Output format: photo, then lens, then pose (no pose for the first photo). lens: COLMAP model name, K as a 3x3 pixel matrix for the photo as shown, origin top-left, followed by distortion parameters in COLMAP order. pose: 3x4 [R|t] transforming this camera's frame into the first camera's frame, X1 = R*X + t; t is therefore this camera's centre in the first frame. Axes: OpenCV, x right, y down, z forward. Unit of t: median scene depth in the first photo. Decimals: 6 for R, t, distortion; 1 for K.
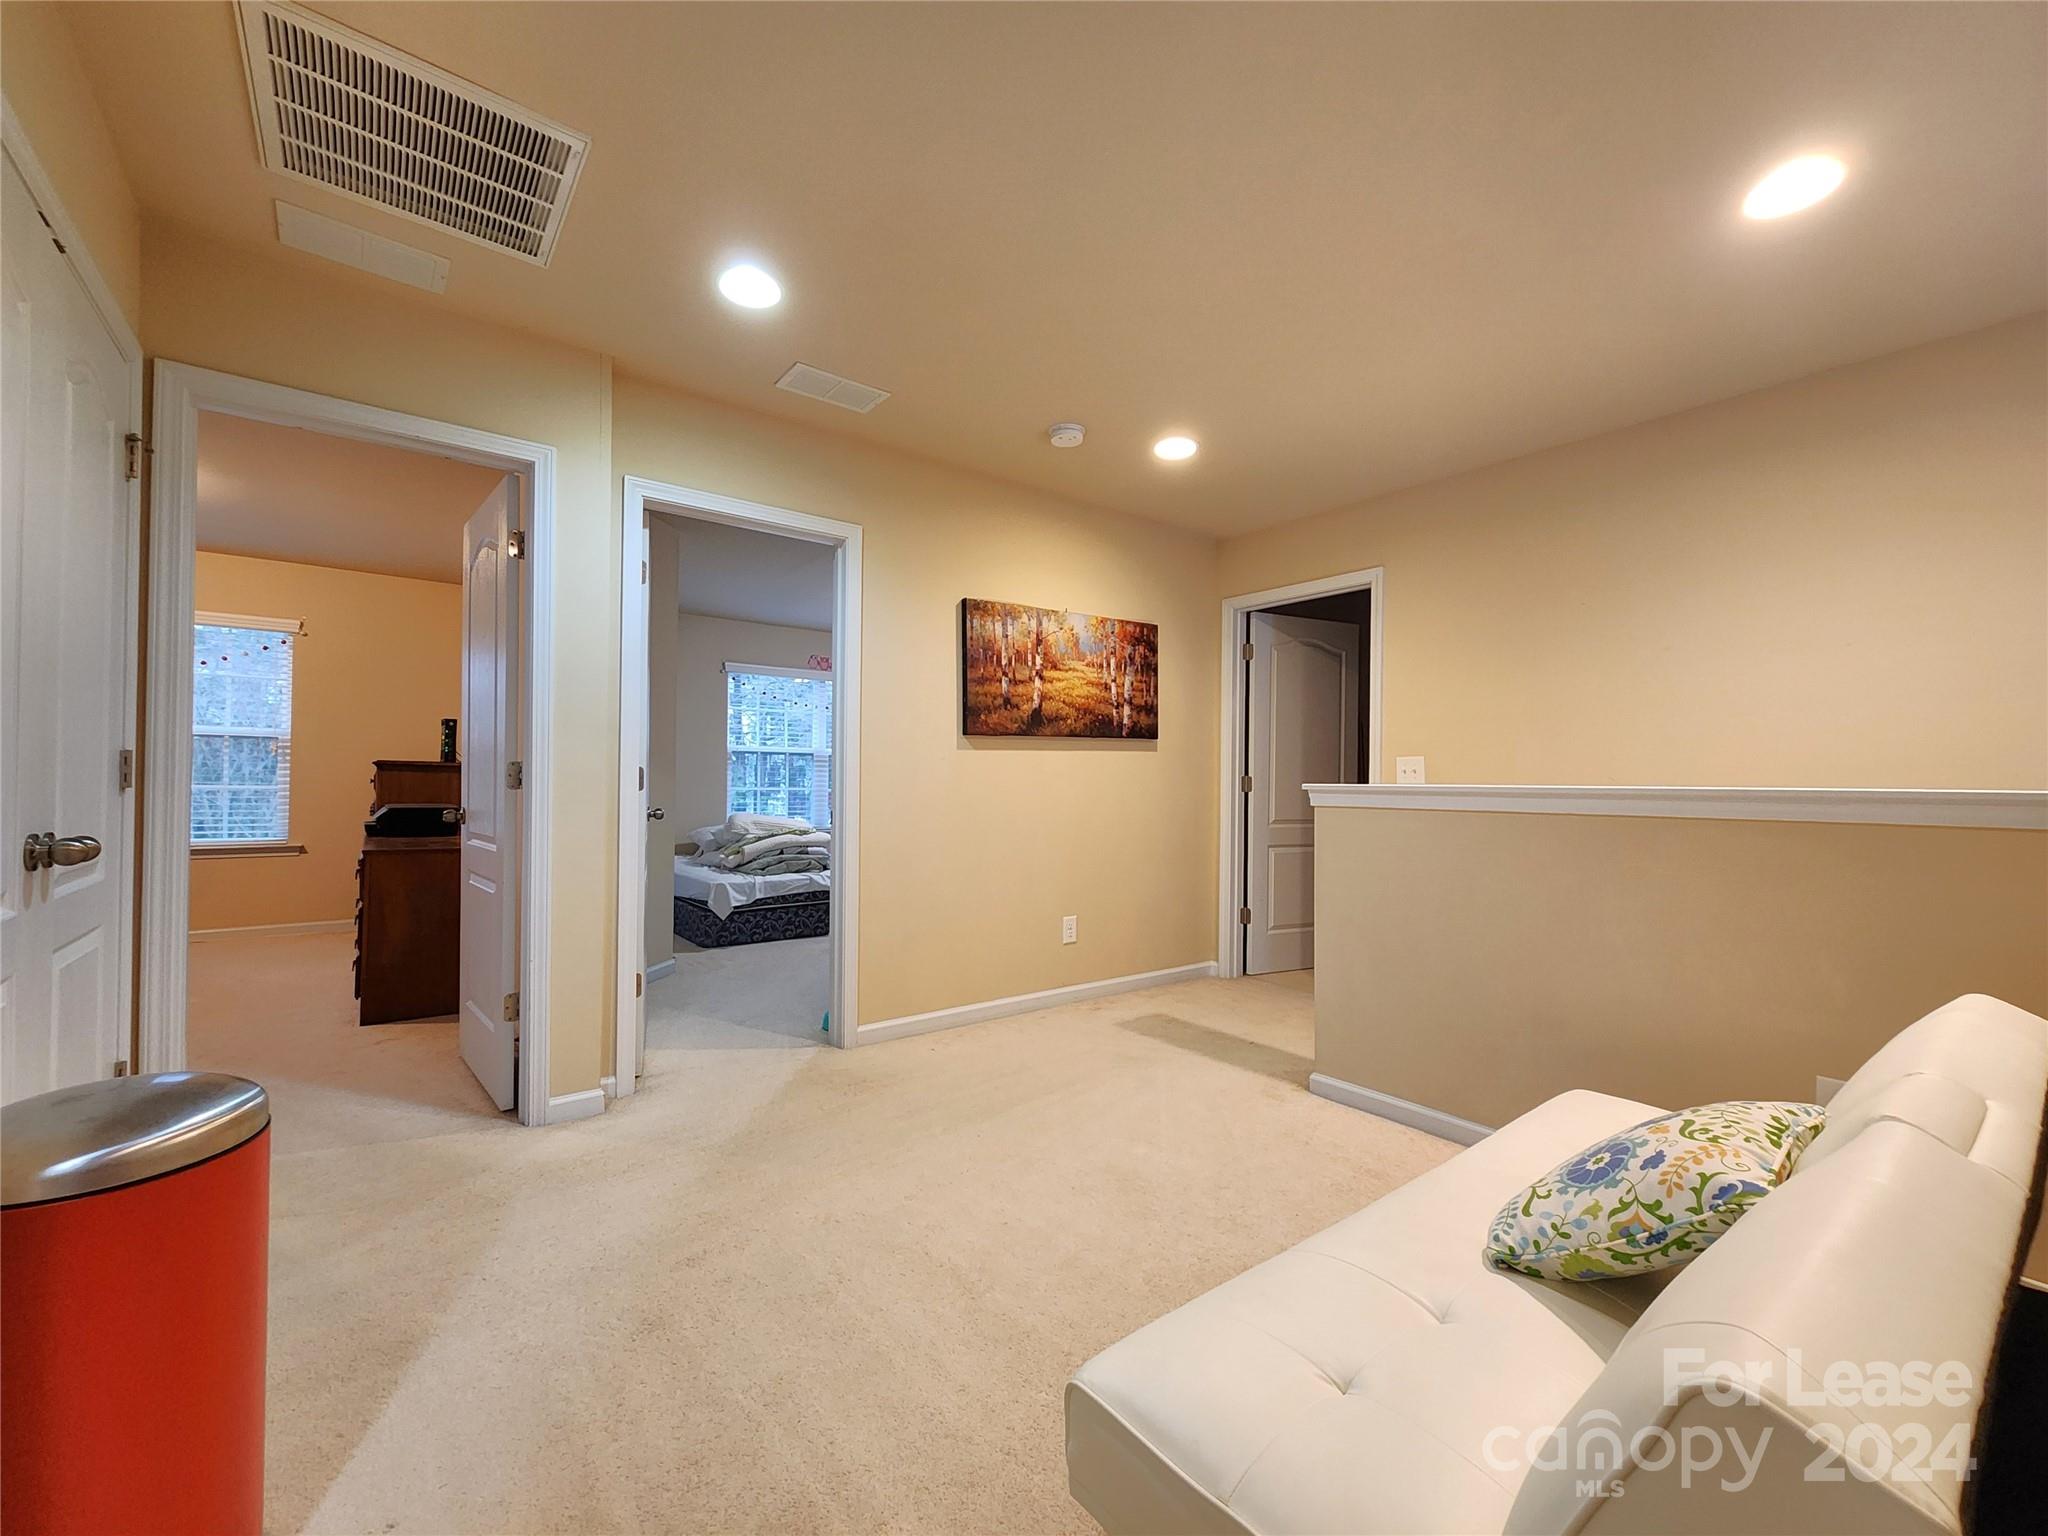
lens RADIAL K [[840.2, 0, 1023.3], [0, 840.2, 773.8], [0, 0, 1]] dist [0.000869, 0.000311]
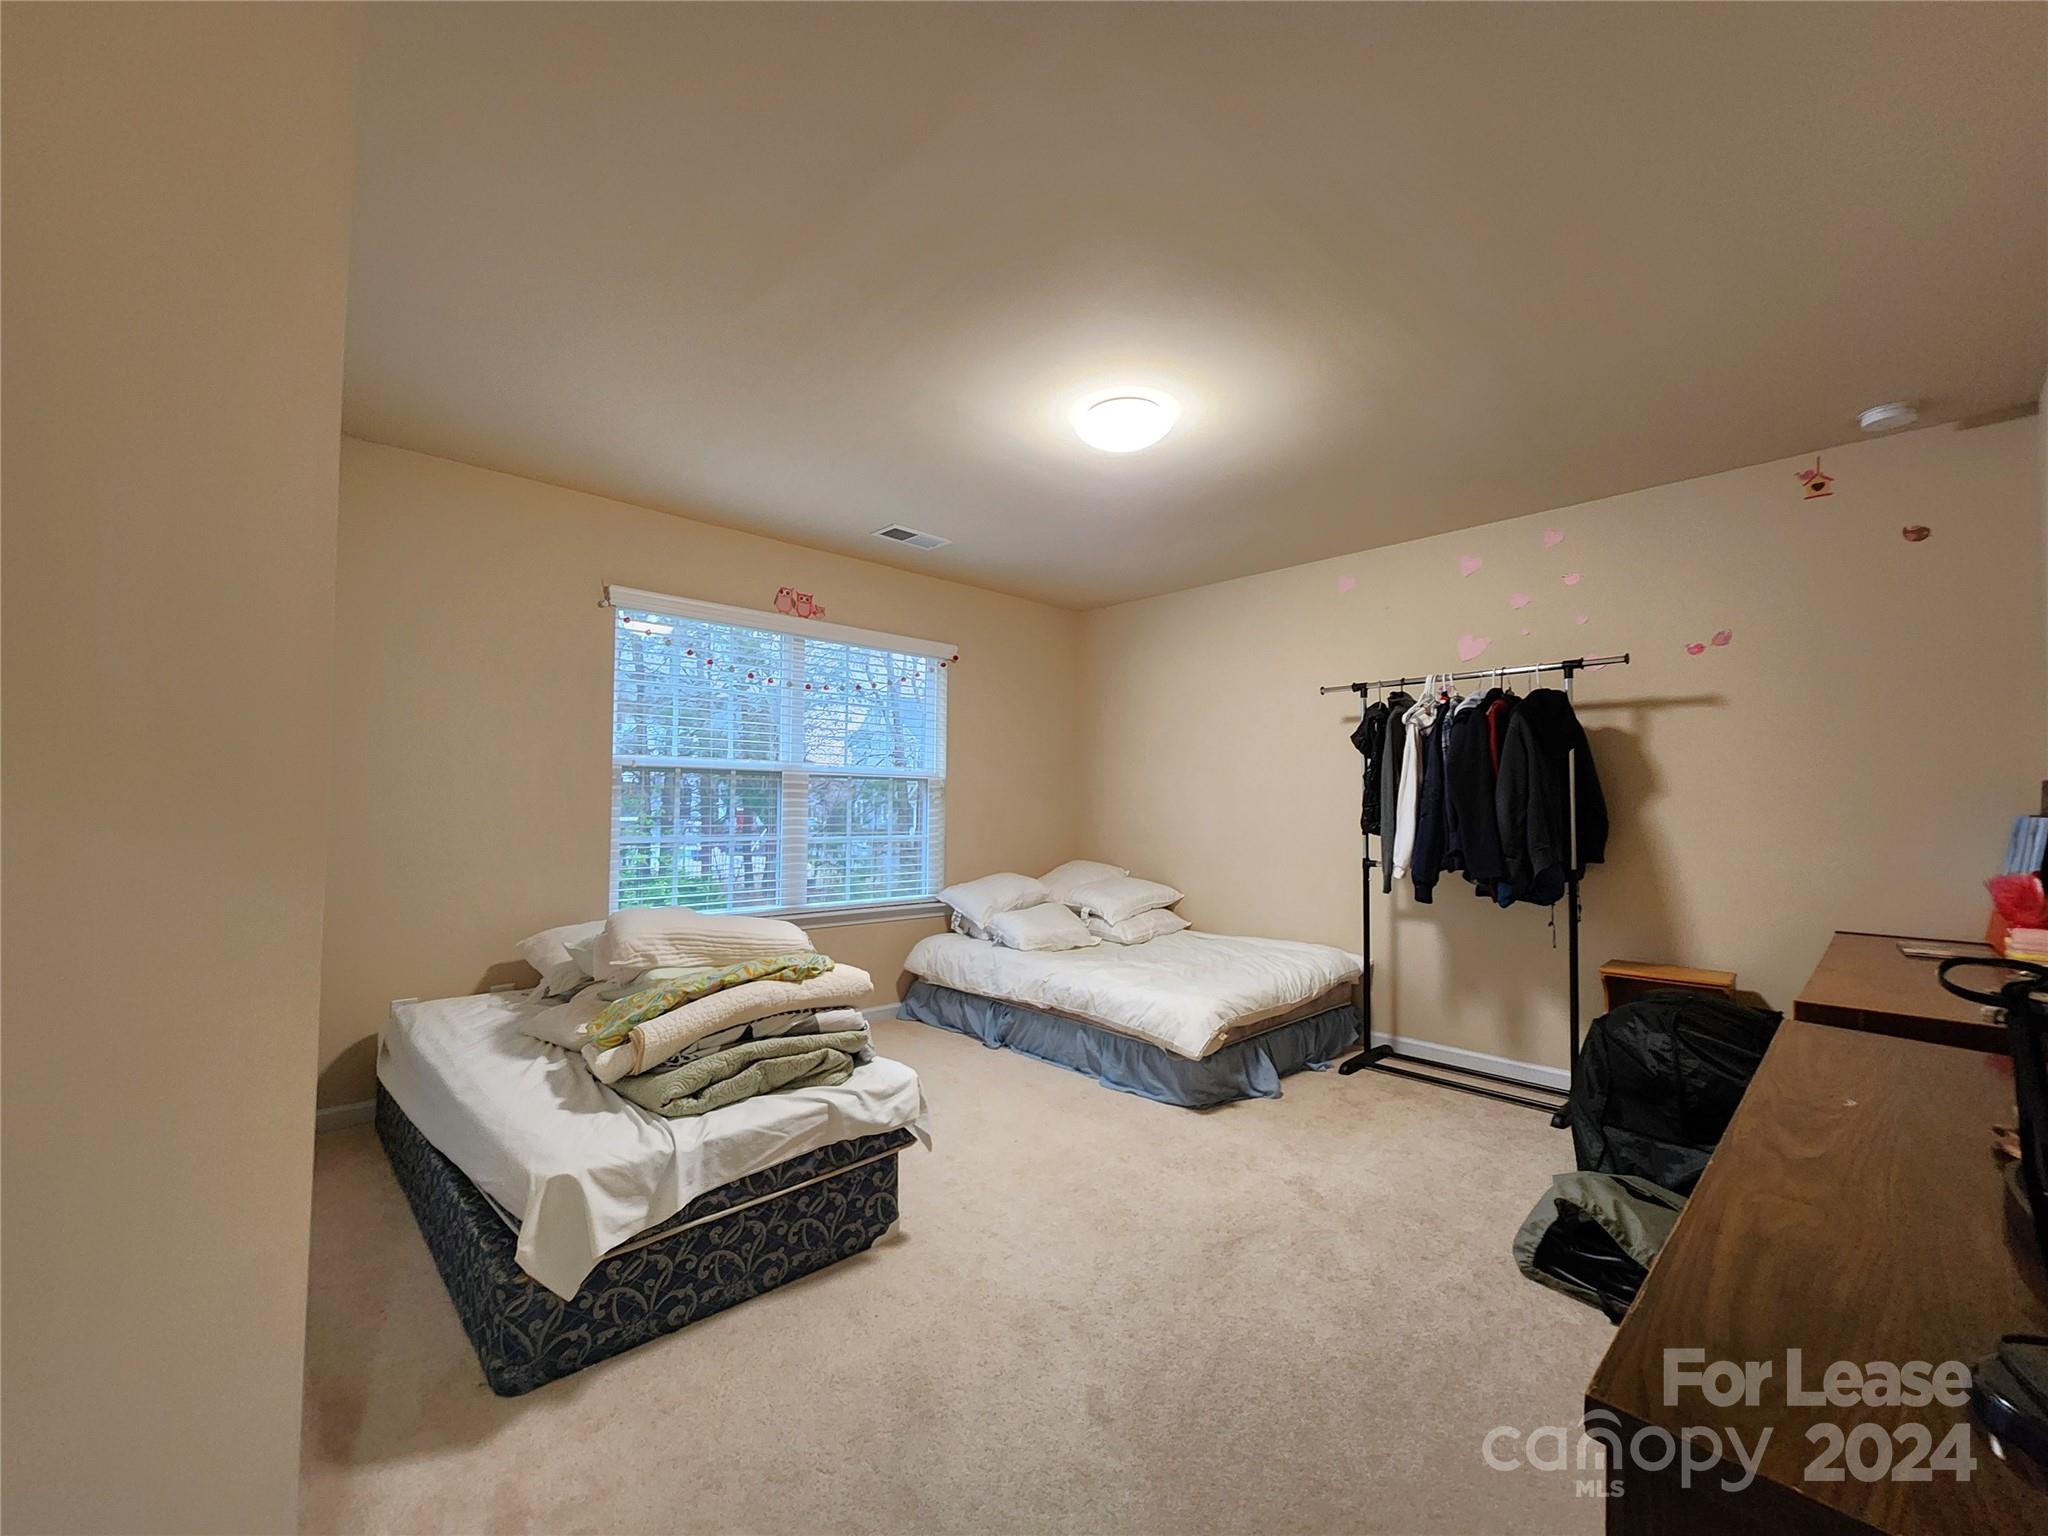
lens RADIAL K [[840.2, 0, 1023.3], [0, 840.2, 773.8], [0, 0, 1]] dist [0.000869, 0.000311]
pose [[0.995525, 0.002235, 0.094467, -0.203963], [0.000083, 0.999699, -0.024529, -0.012697], [-0.094494, 0.024428, 0.995226, 0.622936]]
